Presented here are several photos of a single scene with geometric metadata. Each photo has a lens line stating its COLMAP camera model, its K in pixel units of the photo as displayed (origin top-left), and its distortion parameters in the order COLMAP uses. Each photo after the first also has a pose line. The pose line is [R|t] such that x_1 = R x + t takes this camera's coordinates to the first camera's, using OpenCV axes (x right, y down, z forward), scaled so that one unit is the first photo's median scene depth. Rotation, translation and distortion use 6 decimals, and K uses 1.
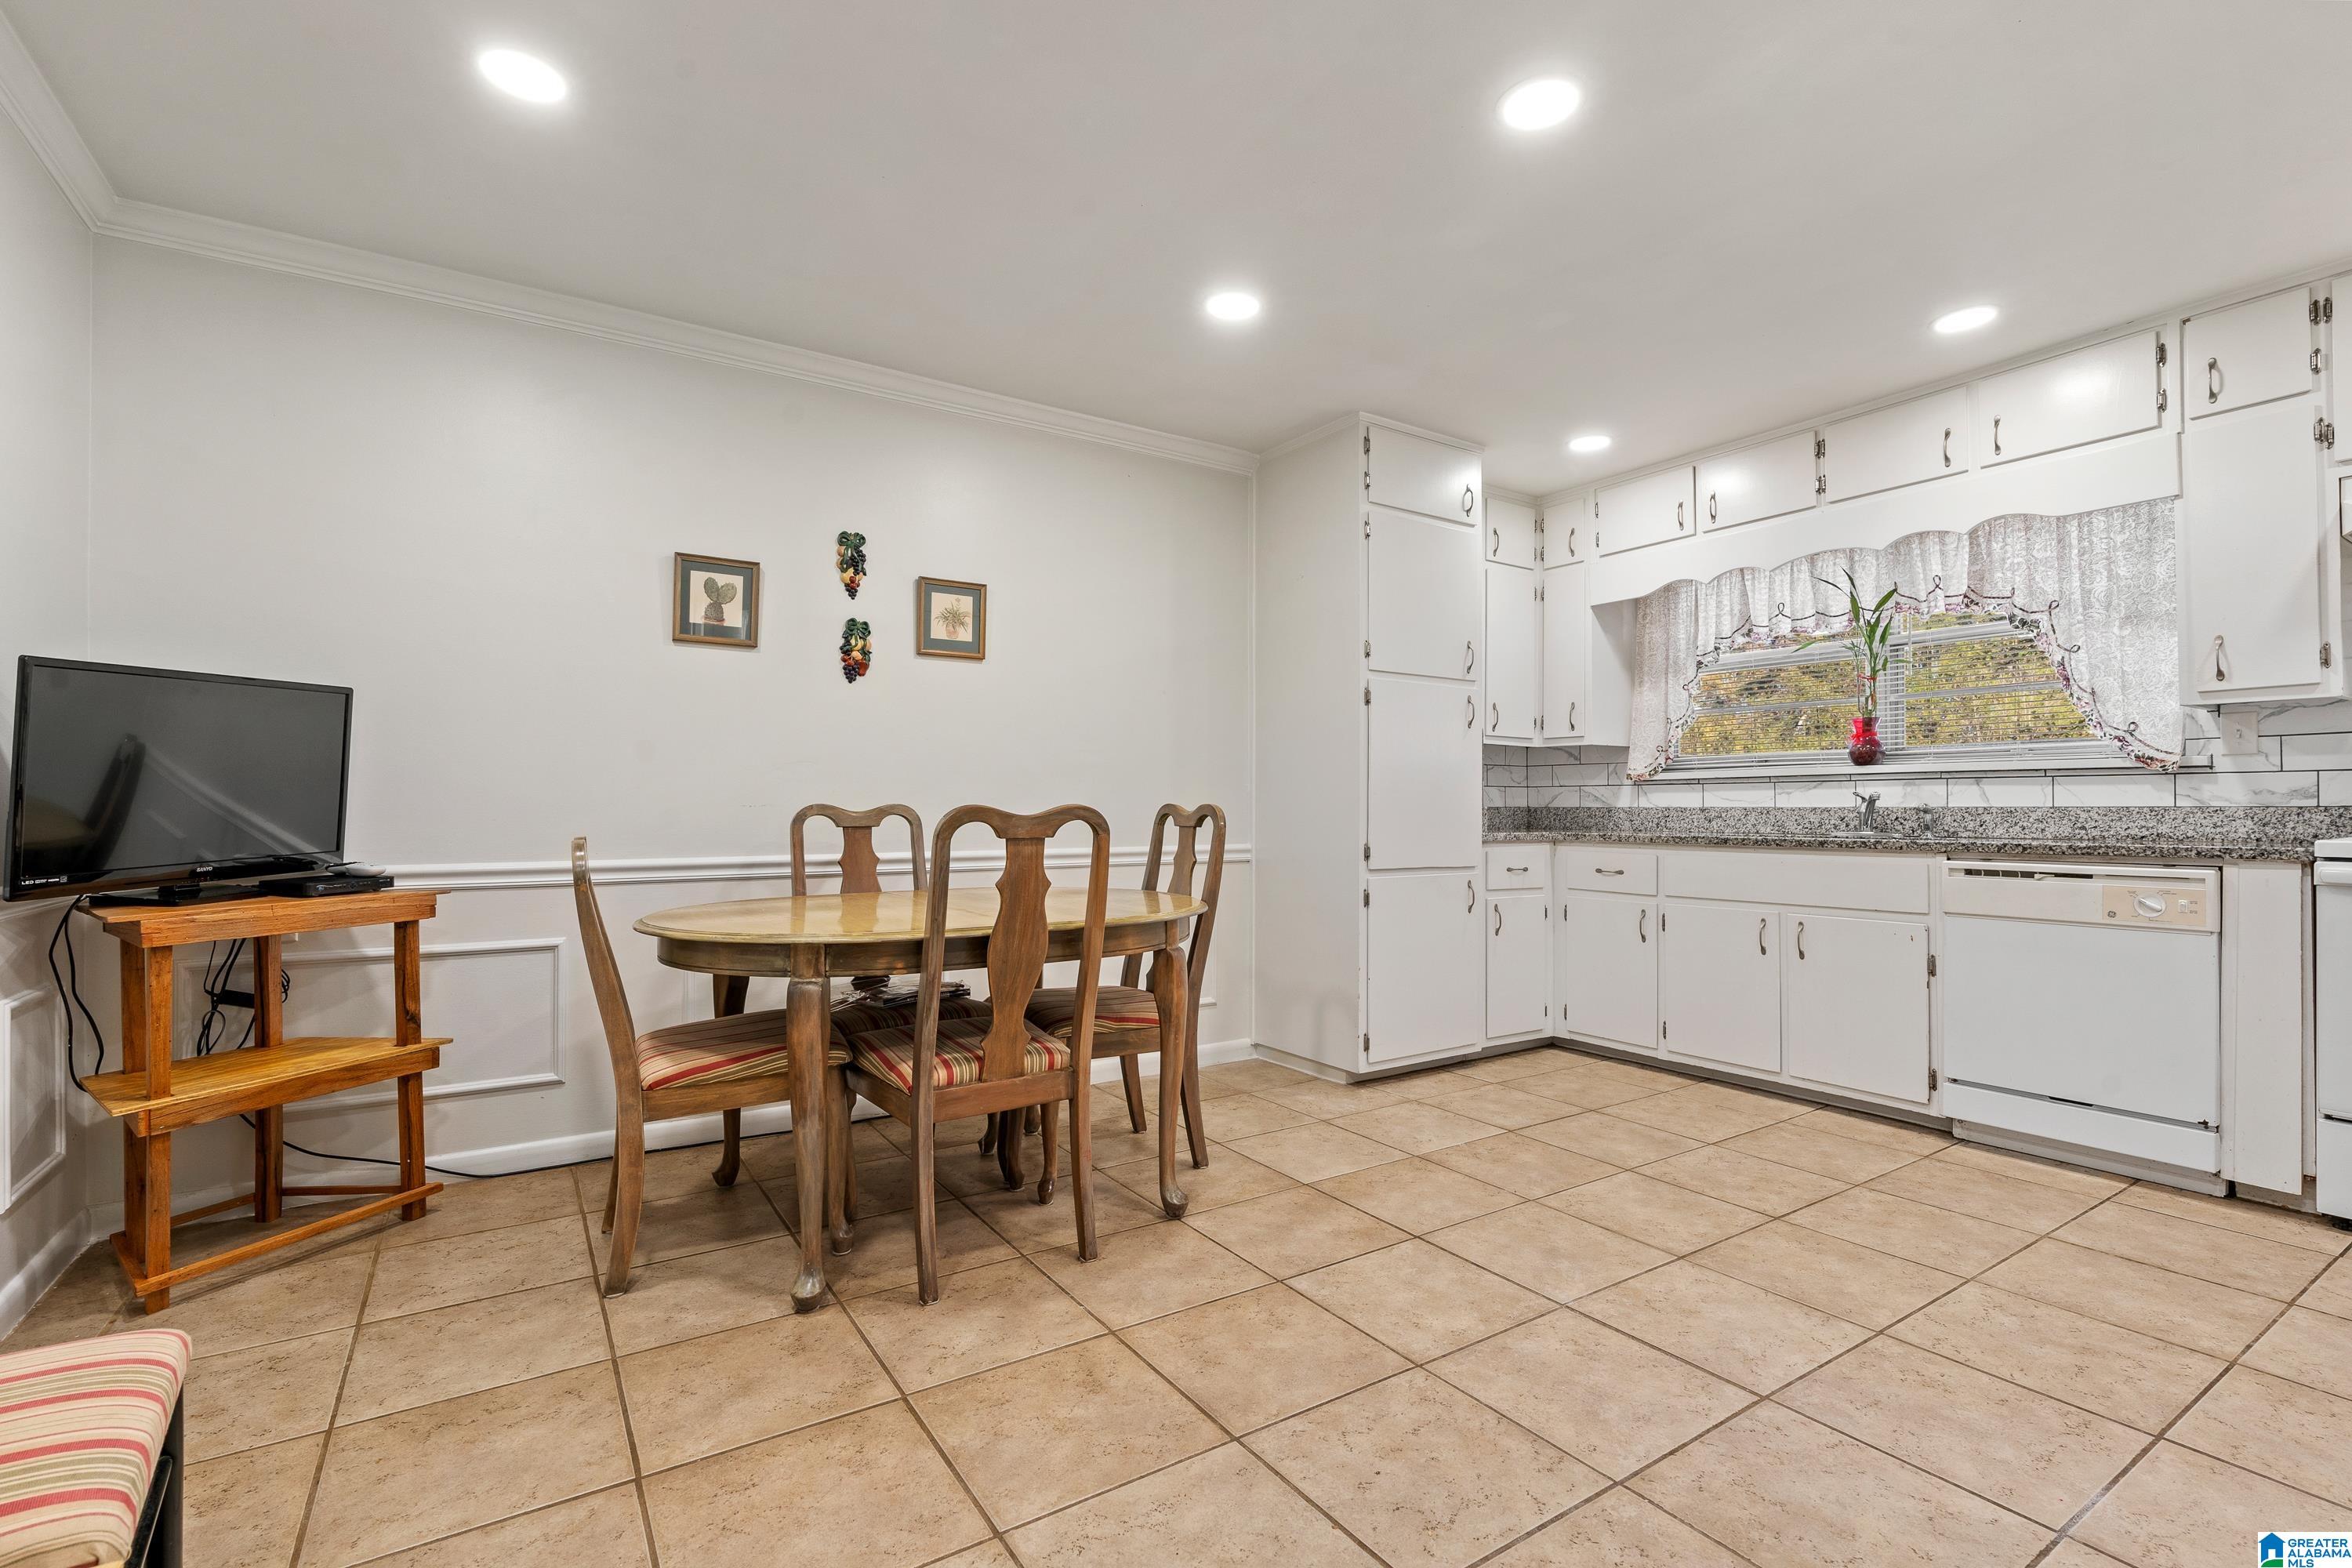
lens RADIAL K [[1056.2, 0, 1195.3], [0, 1056.2, 798.1], [0, 0, 1]] dist [-0.000927, 0.000604]
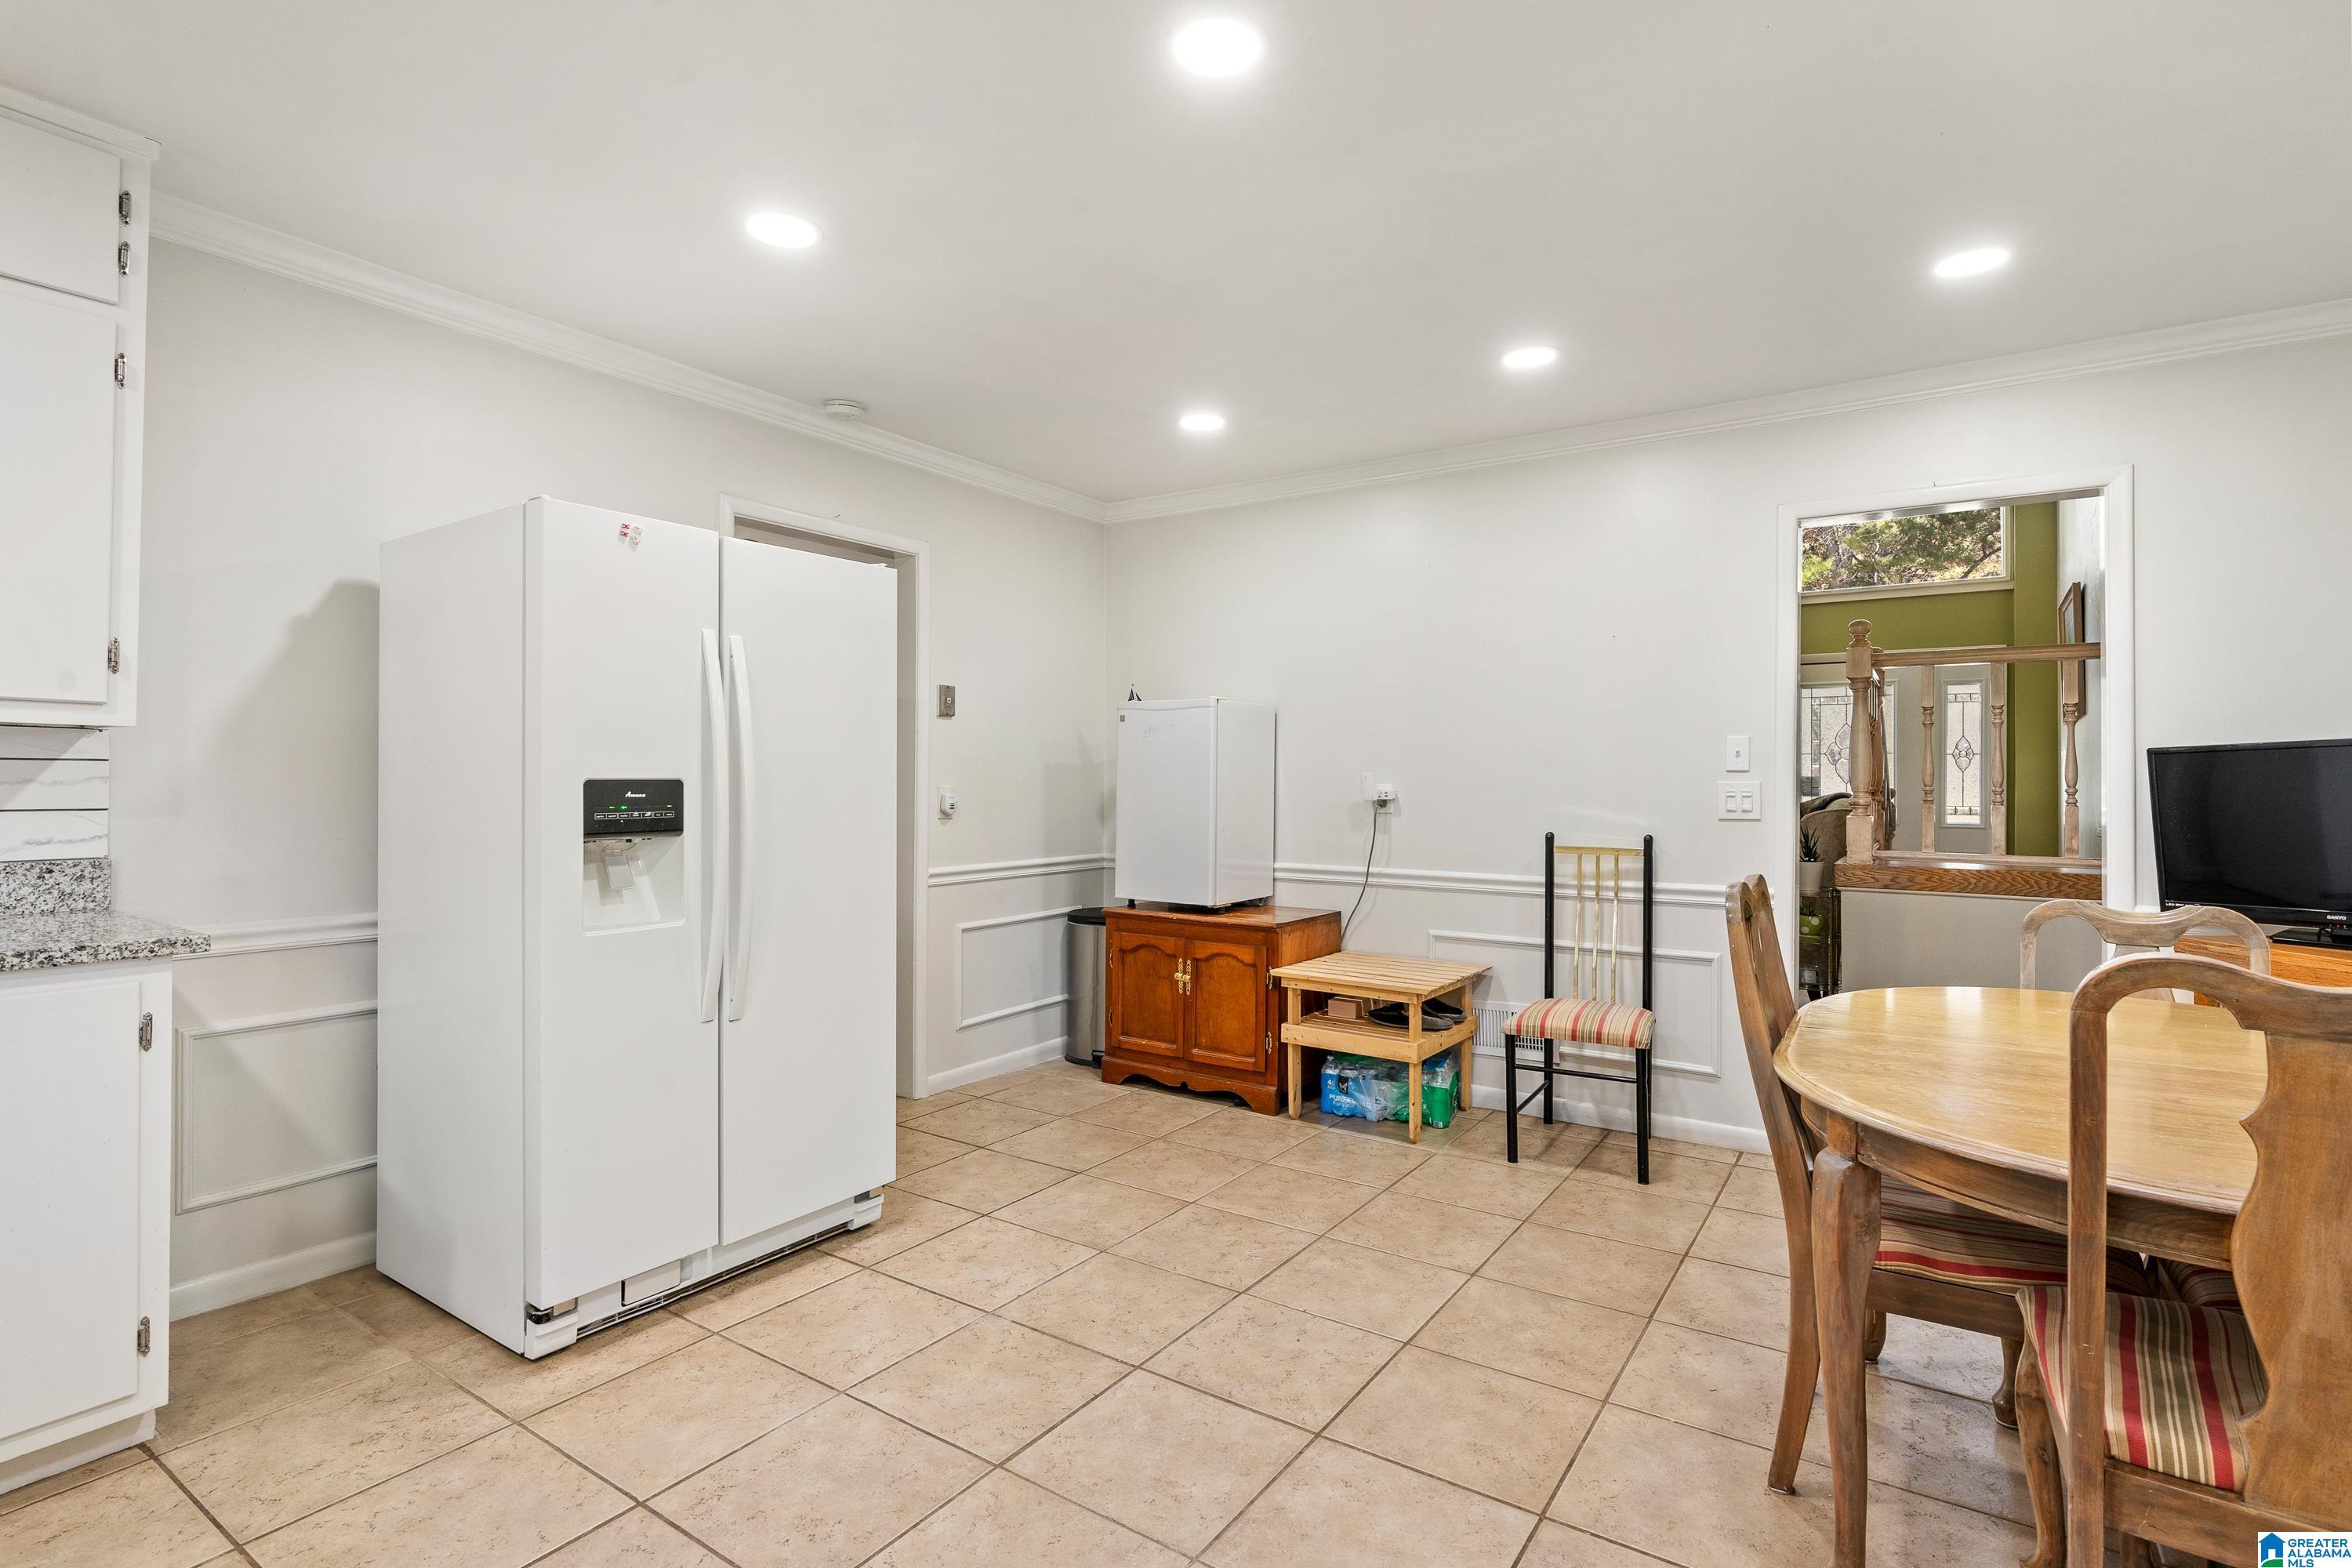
lens RADIAL K [[1147.4, 0, 1178.6], [0, 1147.4, 799.2], [0, 0, 1]] dist [-0.005669, -0.001009]
pose [[-0.925179, 0.002147, -0.379525, 0.434036], [-0.002084, 0.999940, 0.010737, -0.047126], [0.379525, 0.010724, -0.925119, 1.133382]]
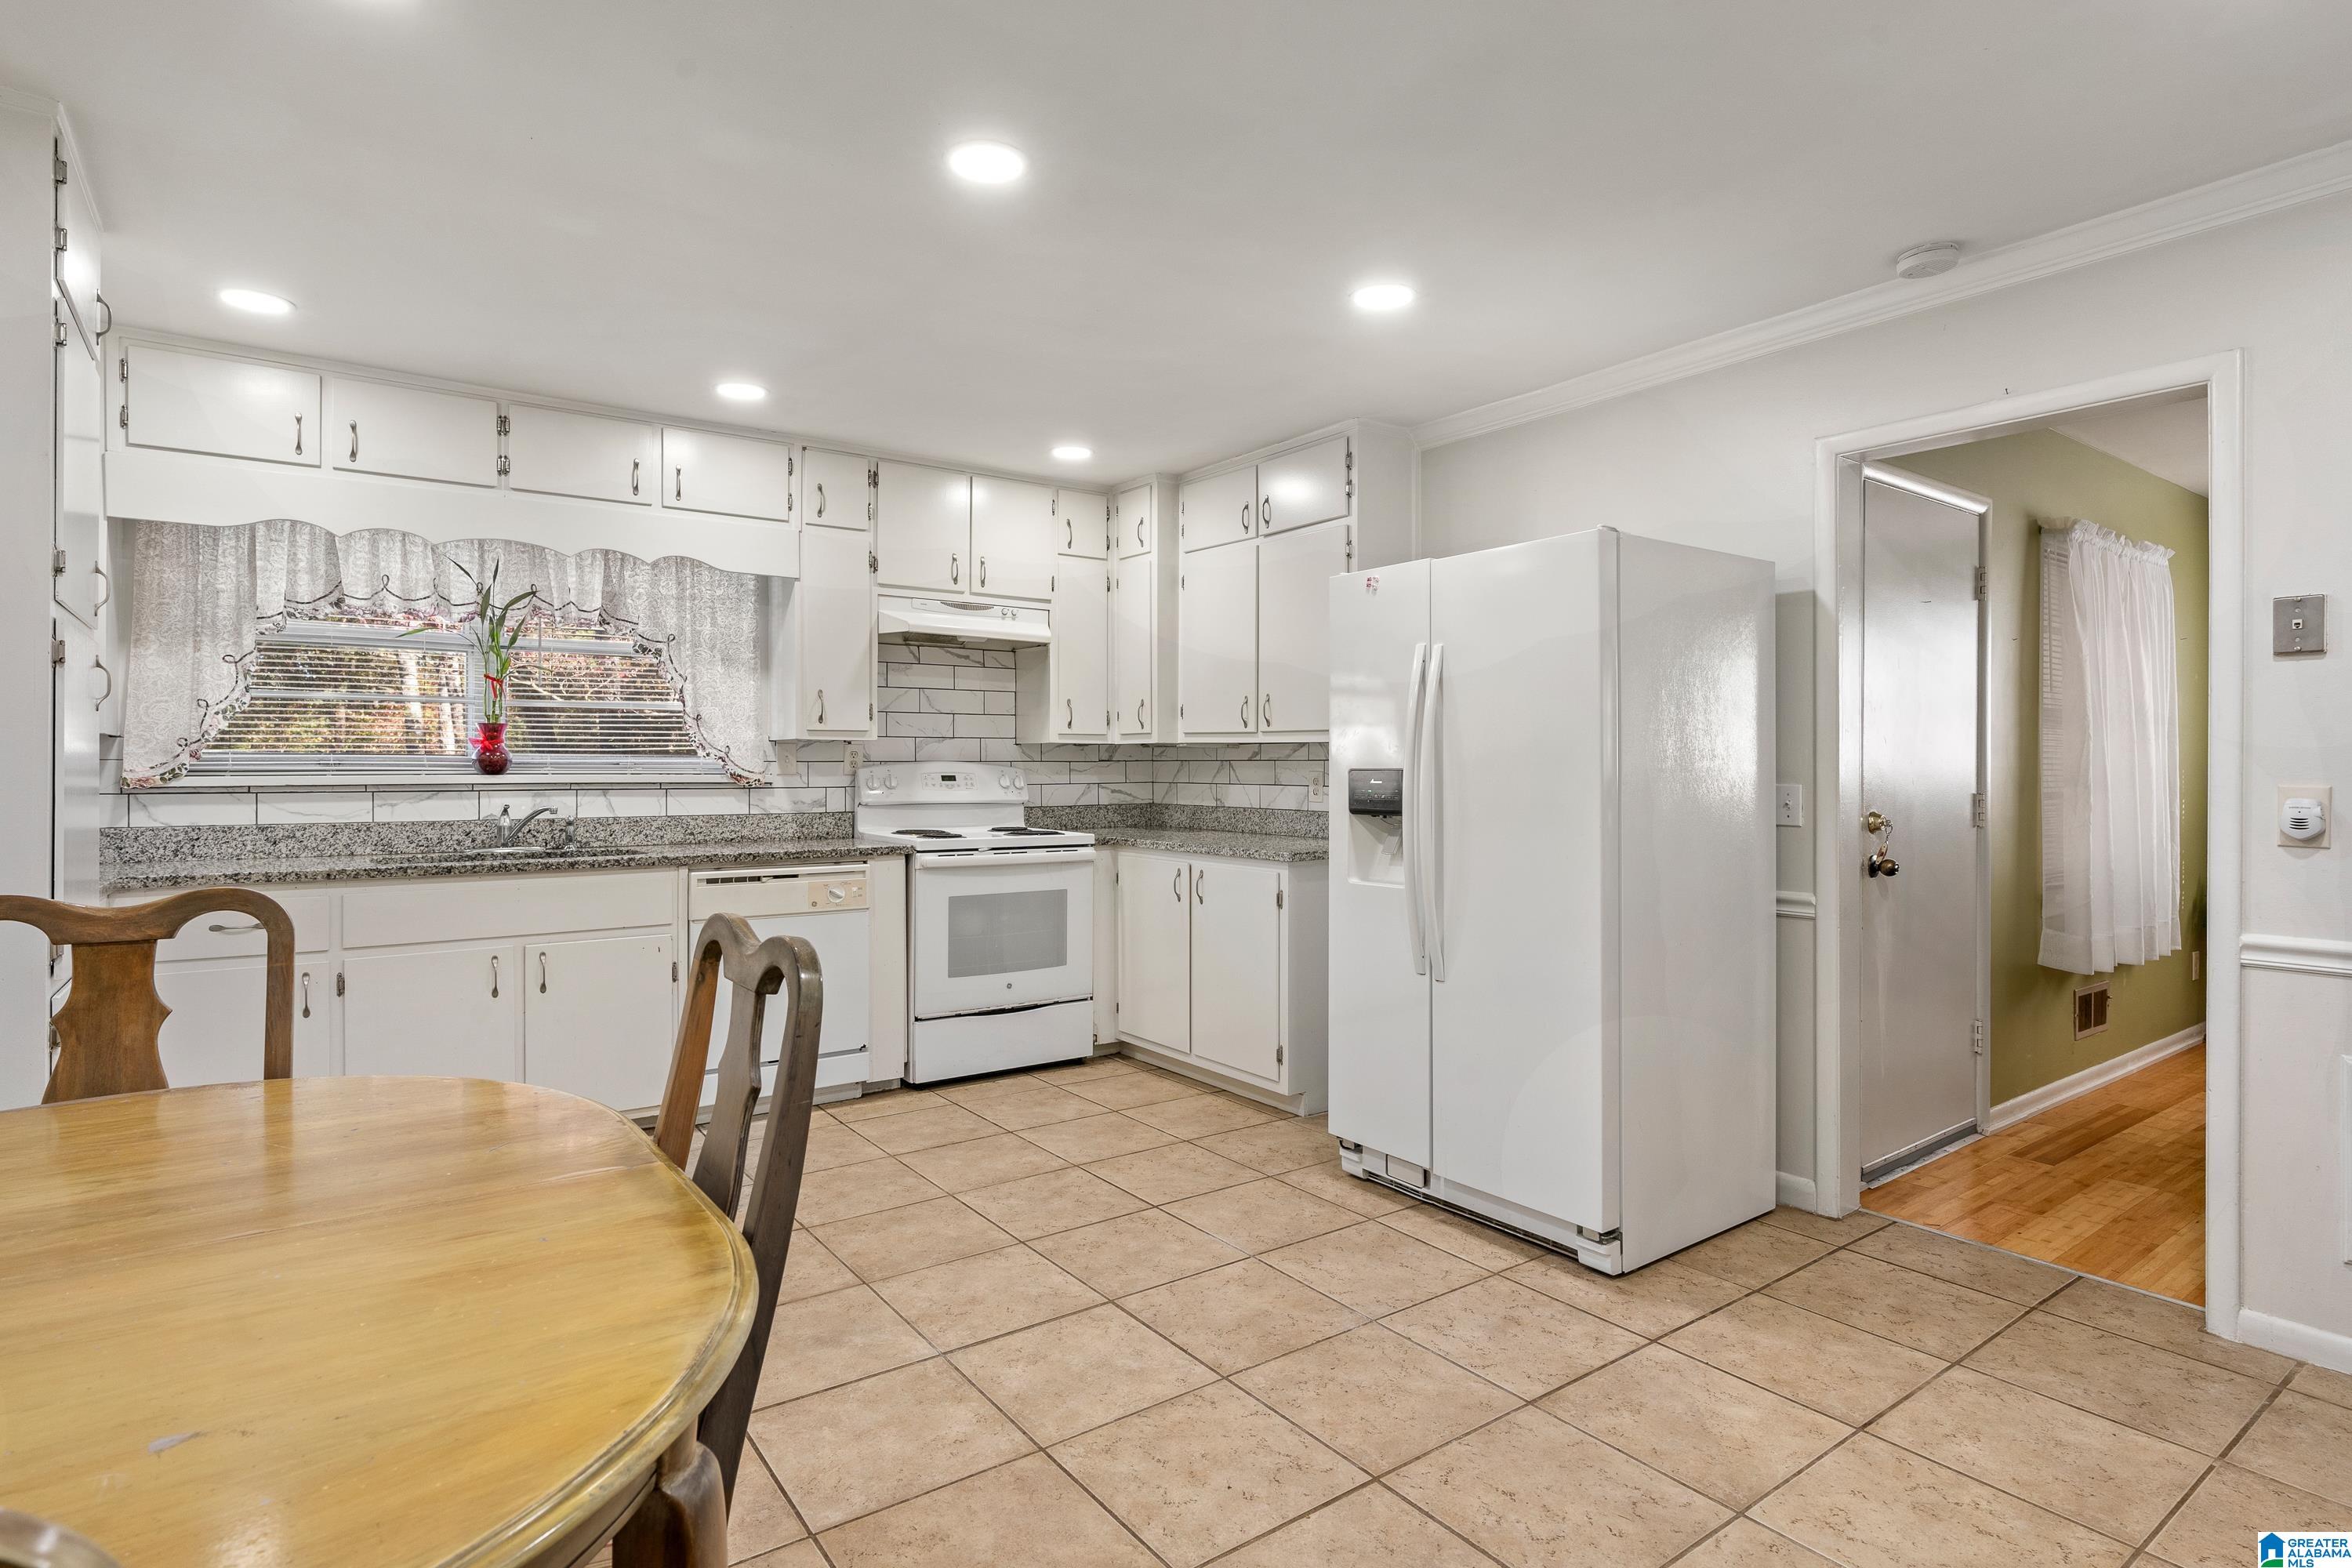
lens RADIAL K [[1192.8, 0, 1165.6], [0, 1192.8, 768.1], [0, 0, 1]] dist [-0.001589, 0.000504]
pose [[-0.033761, 0.000660, 0.999430, -0.512121], [-0.010069, 0.999949, -0.001000, -0.049883], [-0.999379, -0.010097, -0.033752, 0.539223]]
